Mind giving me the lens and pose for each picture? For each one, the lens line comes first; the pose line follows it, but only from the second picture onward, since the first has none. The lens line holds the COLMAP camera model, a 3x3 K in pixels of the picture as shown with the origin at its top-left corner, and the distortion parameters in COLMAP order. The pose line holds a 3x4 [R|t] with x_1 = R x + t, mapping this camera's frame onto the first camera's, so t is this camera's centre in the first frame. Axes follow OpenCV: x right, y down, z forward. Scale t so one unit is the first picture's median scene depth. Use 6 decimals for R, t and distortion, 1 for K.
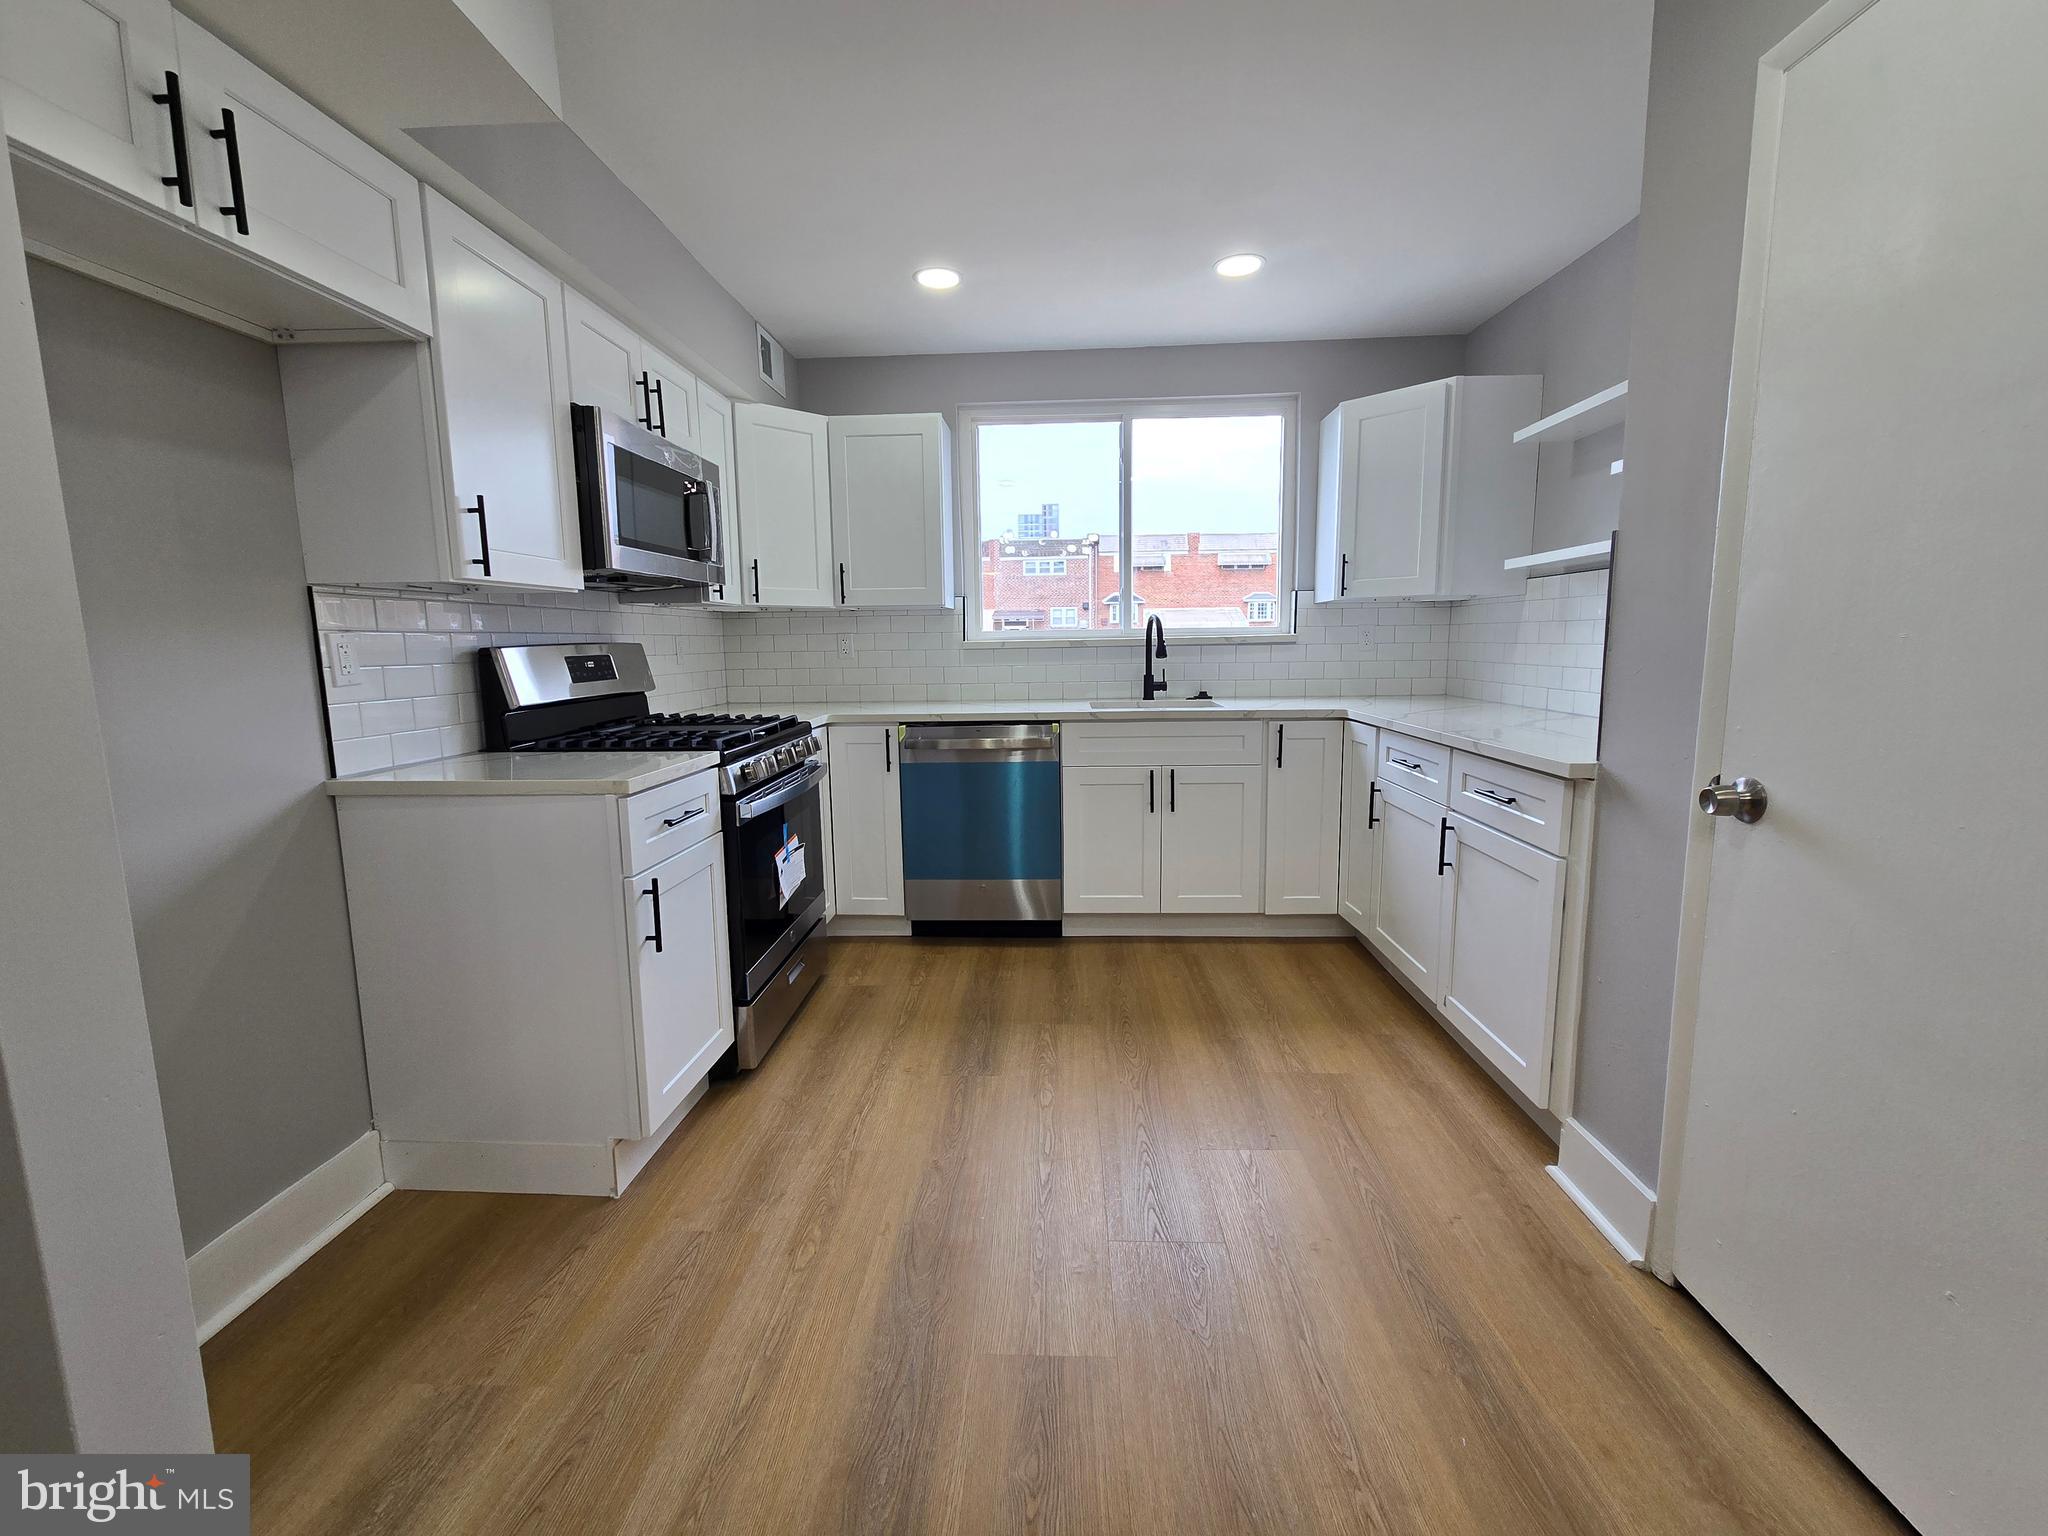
lens RADIAL K [[839.8, 0, 1015.8], [0, 839.8, 752.0], [0, 0, 1]] dist [0.000998, 0.000008]
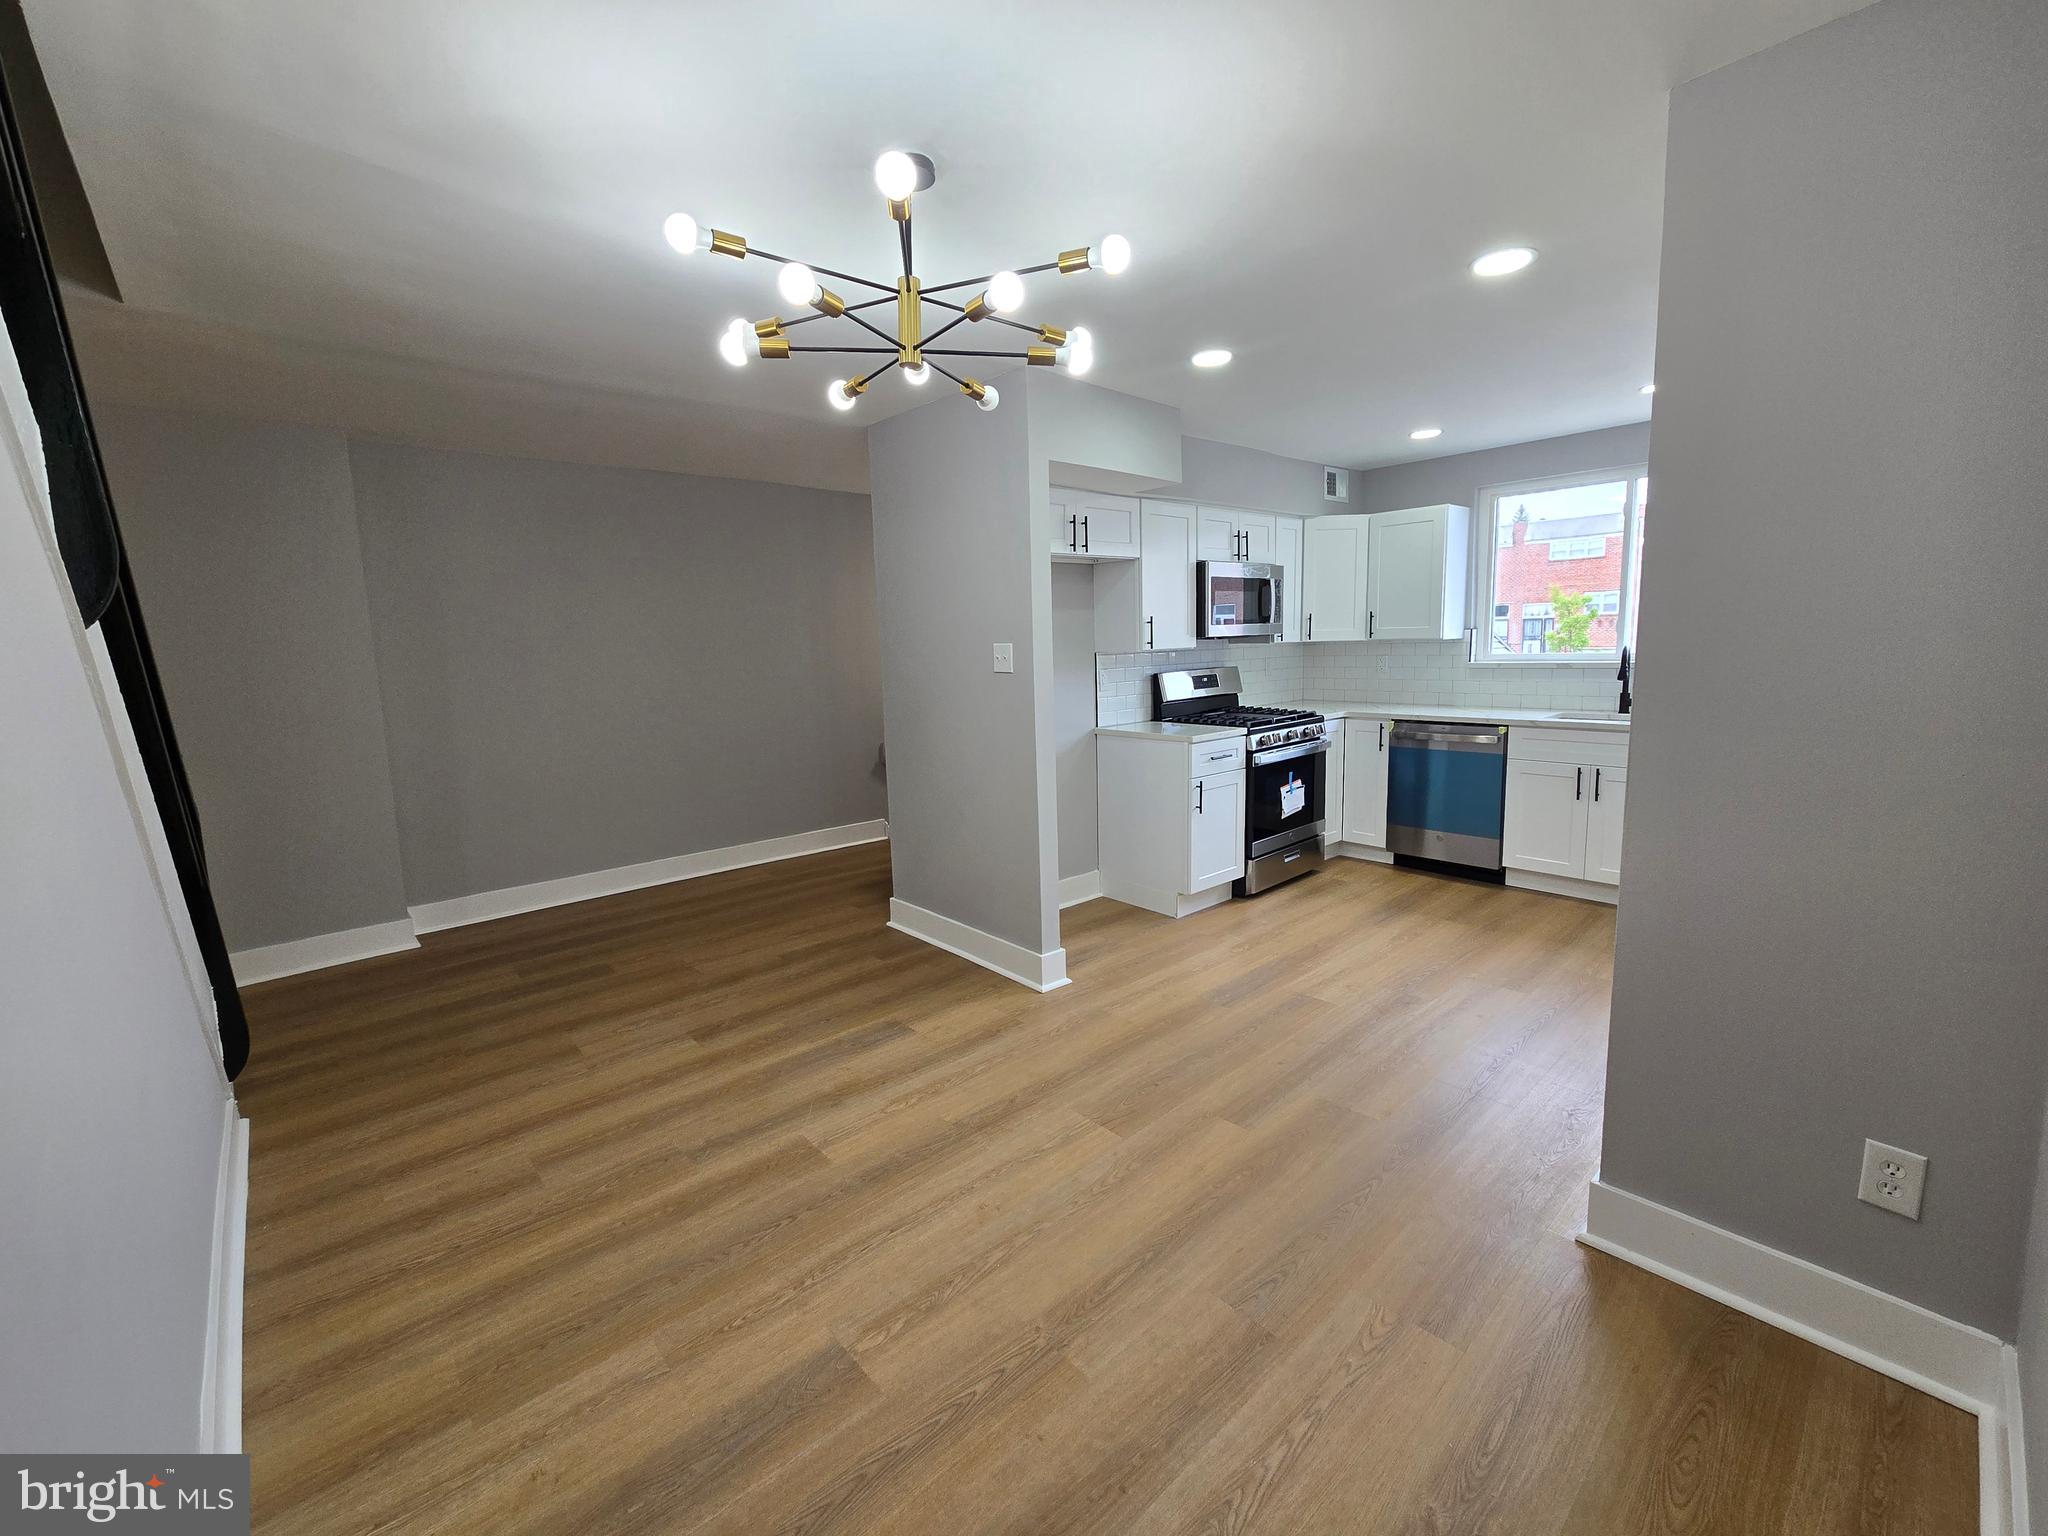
lens RADIAL K [[839.8, 0, 1035.2], [0, 839.8, 756.7], [0, 0, 1]] dist [0.000998, 0.000008]
pose [[0.716013, 0.092024, -0.691995, 0.514456], [-0.075155, 0.995673, 0.054645, -0.002963], [0.694030, 0.012881, 0.719831, -0.600183]]
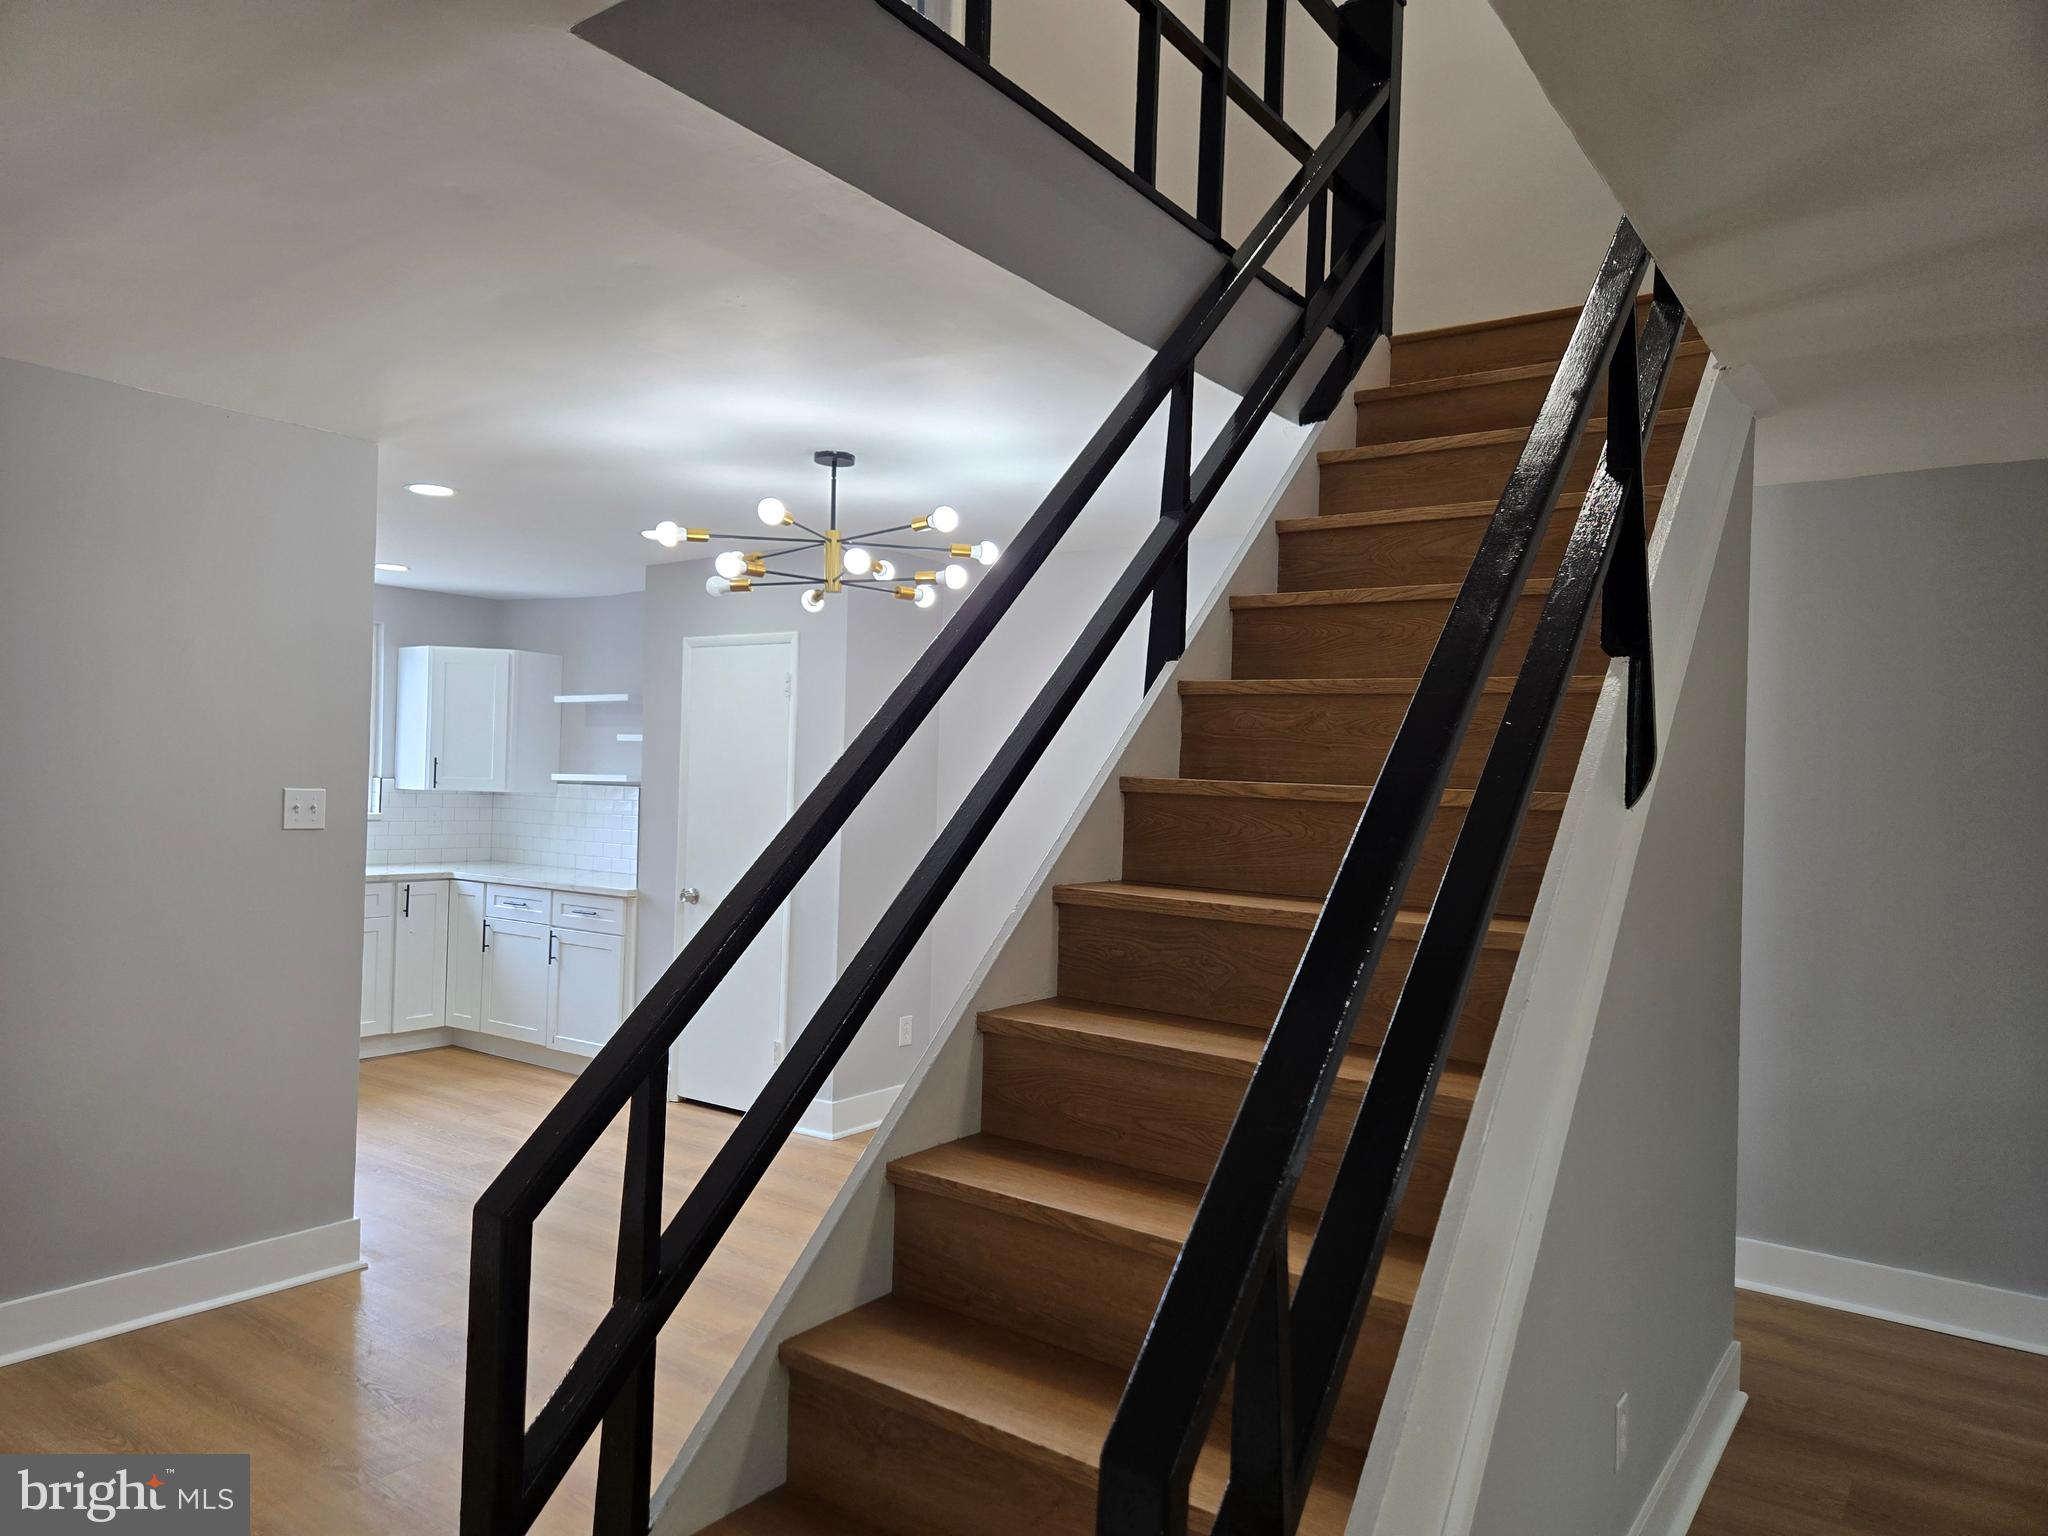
lens RADIAL K [[1365.2, 0, 1029.3], [0, 1365.2, 779.1], [0, 0, 1]] dist [0.037922, -0.003027]
pose [[0.532939, 0.031121, 0.845581, -1.118682], [0.074782, 0.993681, -0.083705, 0.063554], [-0.842843, 0.107844, 0.527243, -1.112948]]
